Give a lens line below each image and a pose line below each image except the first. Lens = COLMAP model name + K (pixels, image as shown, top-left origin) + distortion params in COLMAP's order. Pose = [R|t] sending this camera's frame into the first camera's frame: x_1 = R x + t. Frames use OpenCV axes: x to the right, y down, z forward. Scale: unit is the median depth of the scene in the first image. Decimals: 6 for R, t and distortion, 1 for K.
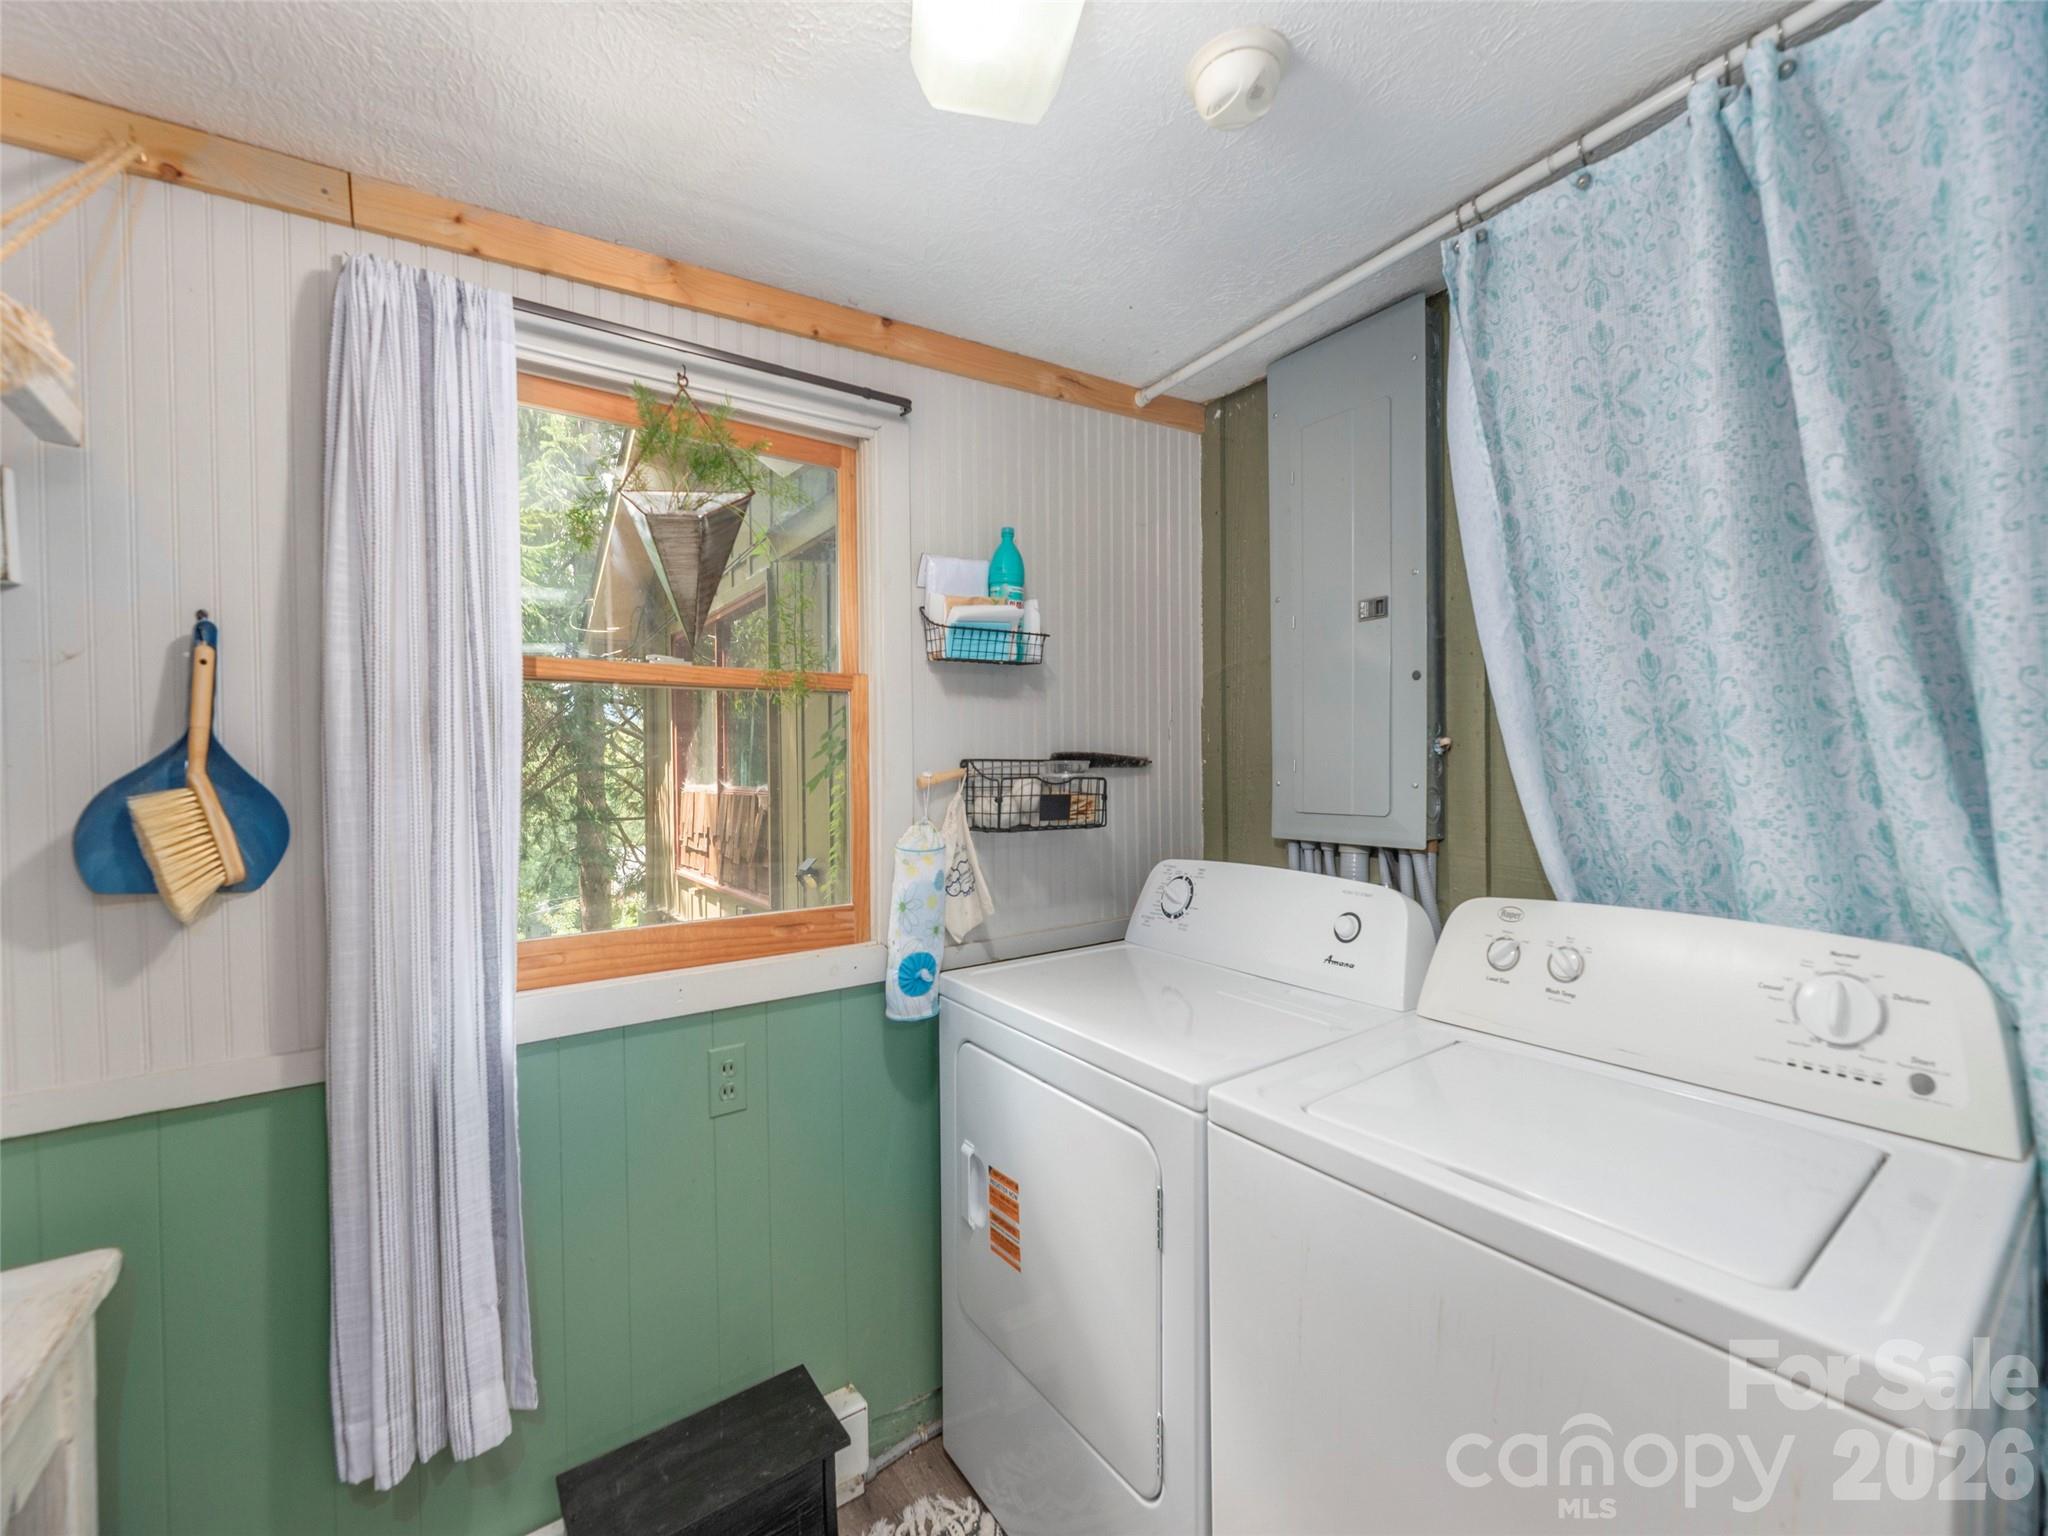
lens RADIAL K [[830.1, 0, 1025.4], [0, 830.1, 766.7], [0, 0, 1]] dist [-0.002471, 0.000310]
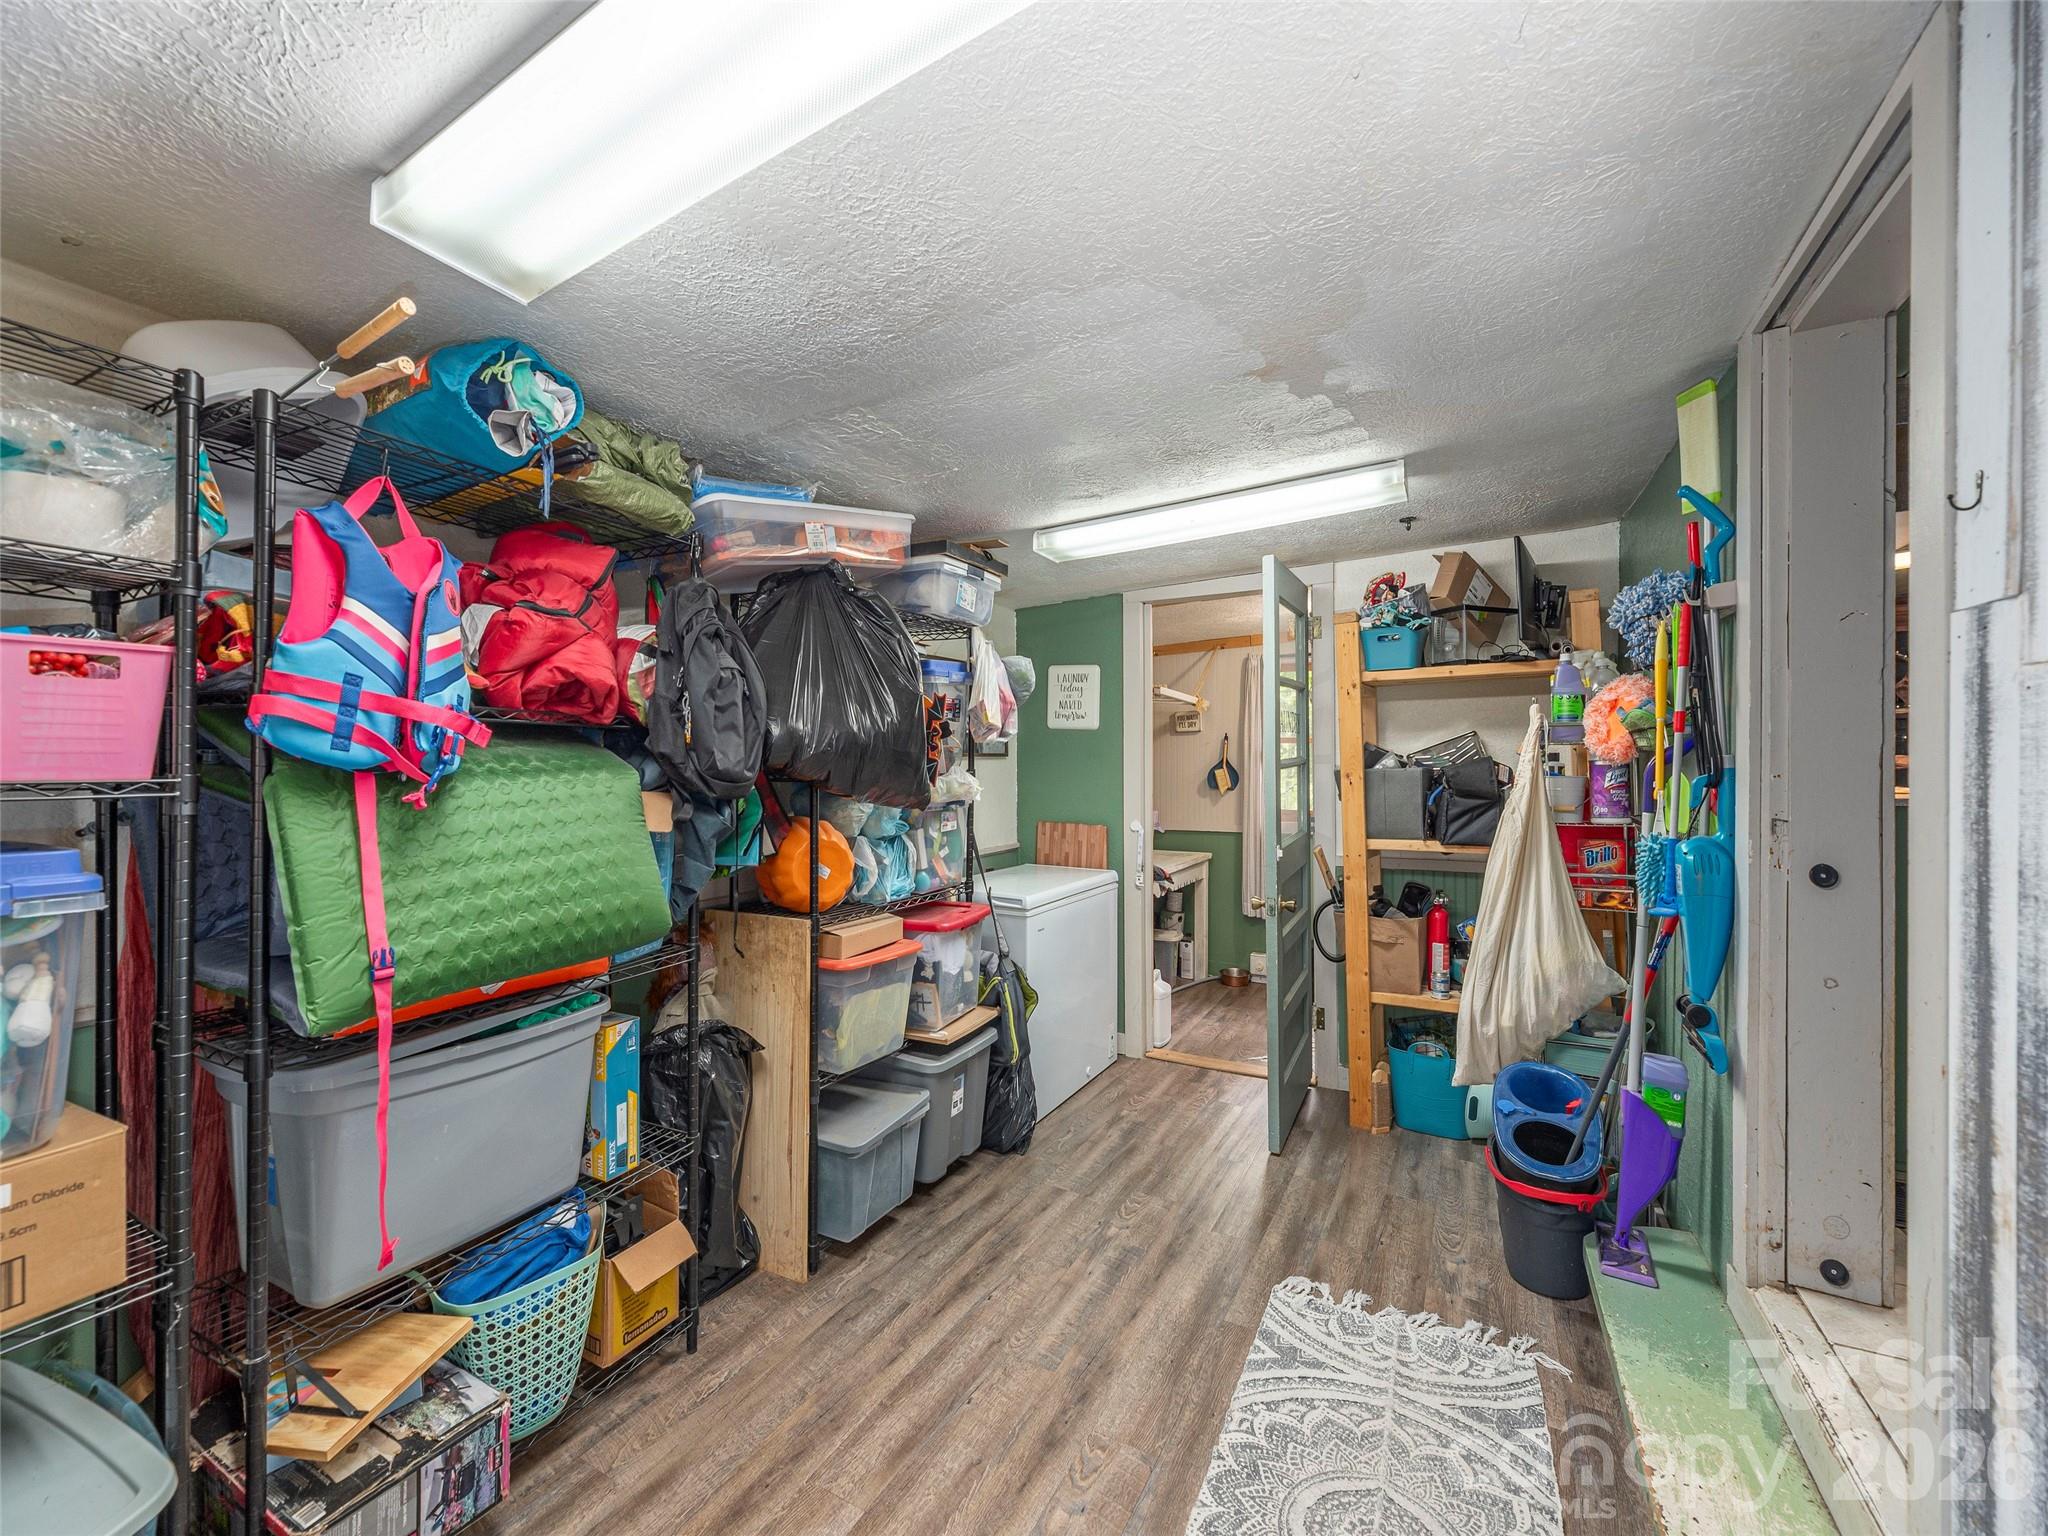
lens RADIAL K [[830.1, 0, 1024.5], [0, 830.1, 766.7], [0, 0, 1]] dist [-0.002471, 0.000310]
pose [[0.440303, 0.008685, -0.897807, 2.837347], [-0.012923, 0.999911, 0.003335, 0.011447], [0.897756, 0.010134, 0.440376, -2.184559]]
